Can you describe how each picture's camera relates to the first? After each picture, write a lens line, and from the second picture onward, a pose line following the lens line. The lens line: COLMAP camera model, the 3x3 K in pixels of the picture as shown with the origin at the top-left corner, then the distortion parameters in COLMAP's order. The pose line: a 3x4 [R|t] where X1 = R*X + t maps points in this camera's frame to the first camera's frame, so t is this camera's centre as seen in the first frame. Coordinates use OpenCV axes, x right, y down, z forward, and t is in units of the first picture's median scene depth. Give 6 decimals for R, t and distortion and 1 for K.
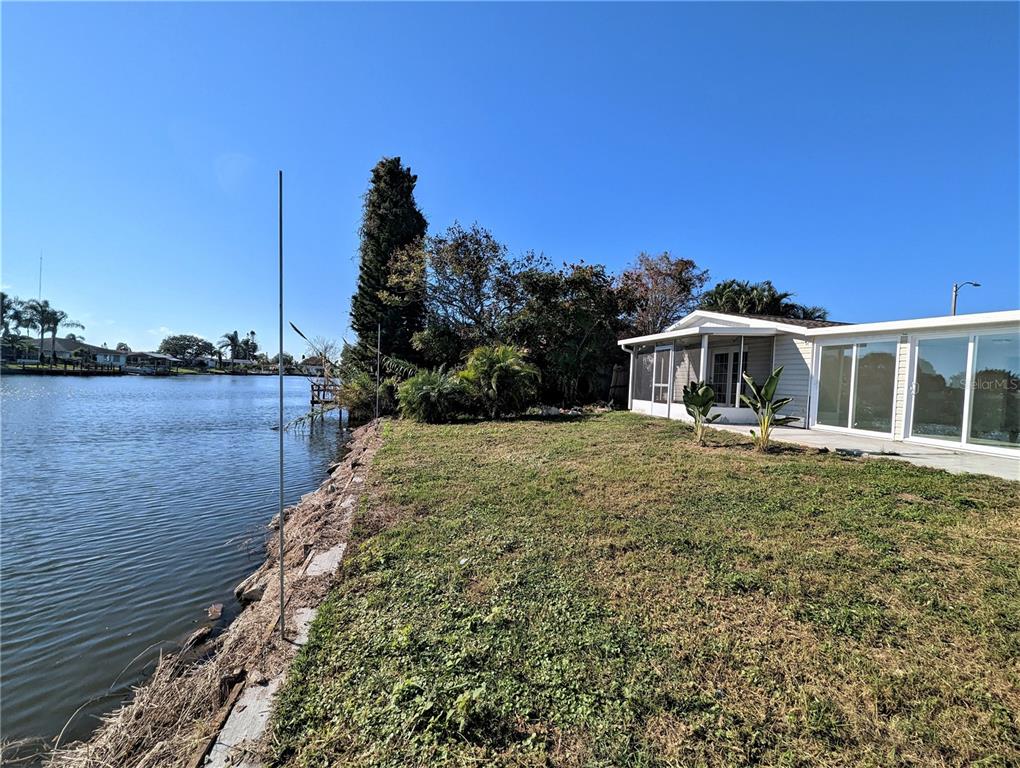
lens RADIAL K [[422.1, 0, 514.7], [0, 422.1, 386.7], [0, 0, 1]] dist [0.000692, -0.001337]
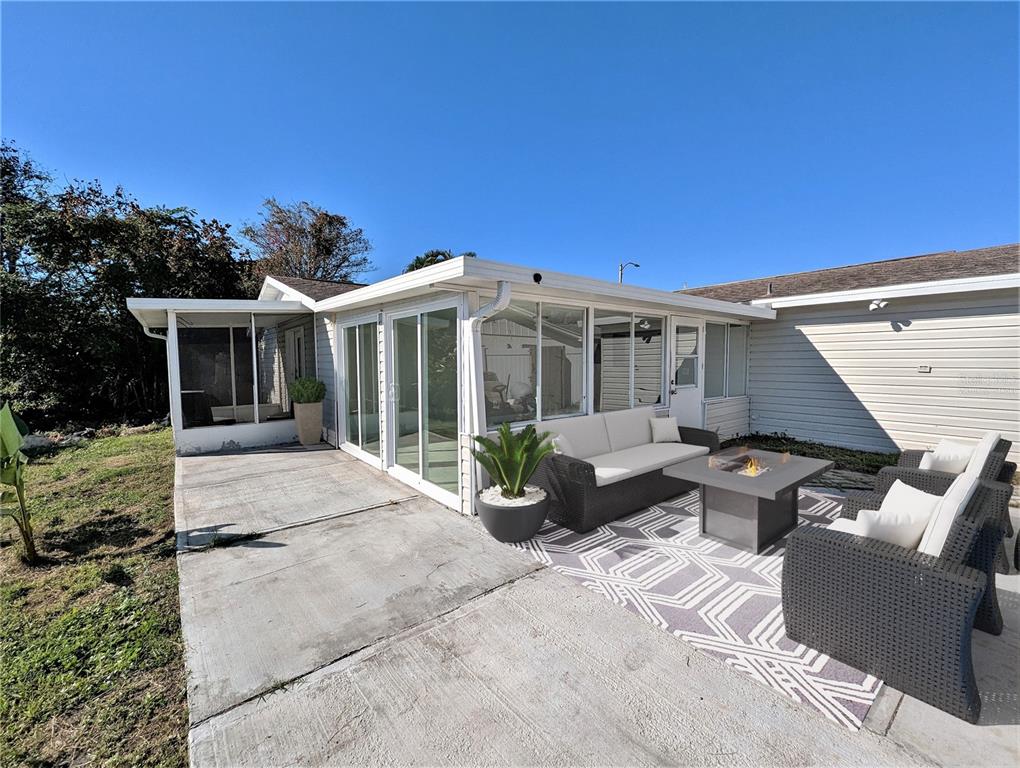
lens RADIAL K [[422.1, 0, 513.7], [0, 422.1, 385.6], [0, 0, 1]] dist [0.000692, -0.001337]
pose [[0.903888, -0.076941, 0.420793, 1.143866], [0.053895, 0.996336, 0.066410, -0.053868], [-0.424360, -0.037348, 0.904723, 0.413141]]
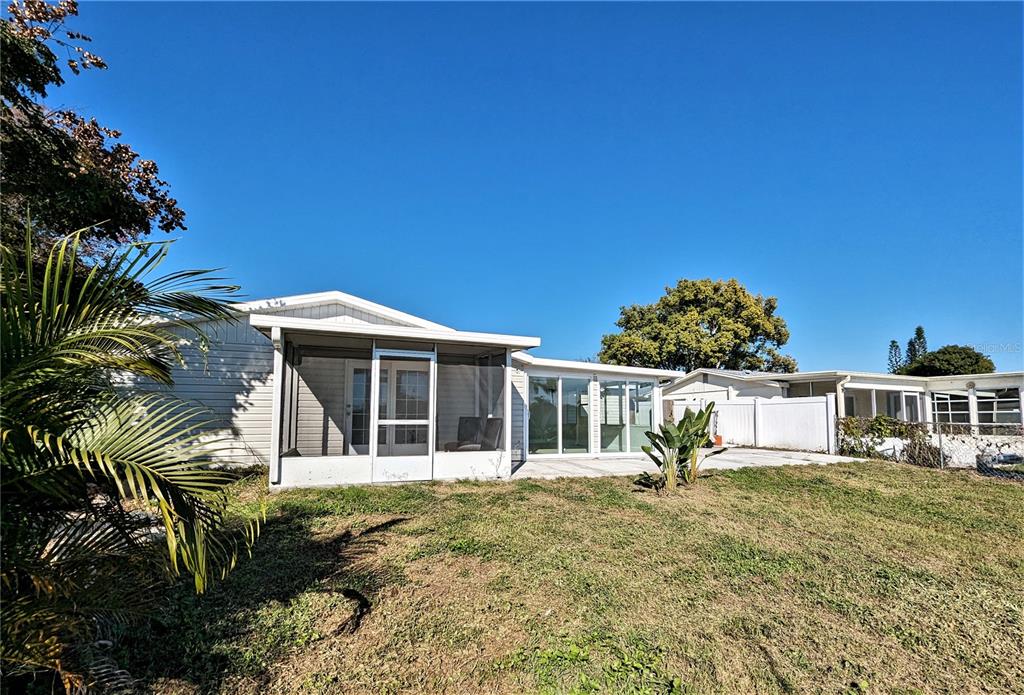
lens RADIAL K [[496.7, 0, 510.7], [0, 496.7, 348.0], [0, 0, 1]] dist [0.001101, 0.000030]
pose [[-0.256088, 0.083419, 0.963047, -0.686310], [-0.006130, 0.996109, -0.087913, -0.095353], [-0.966634, -0.028417, -0.254580, 2.265900]]
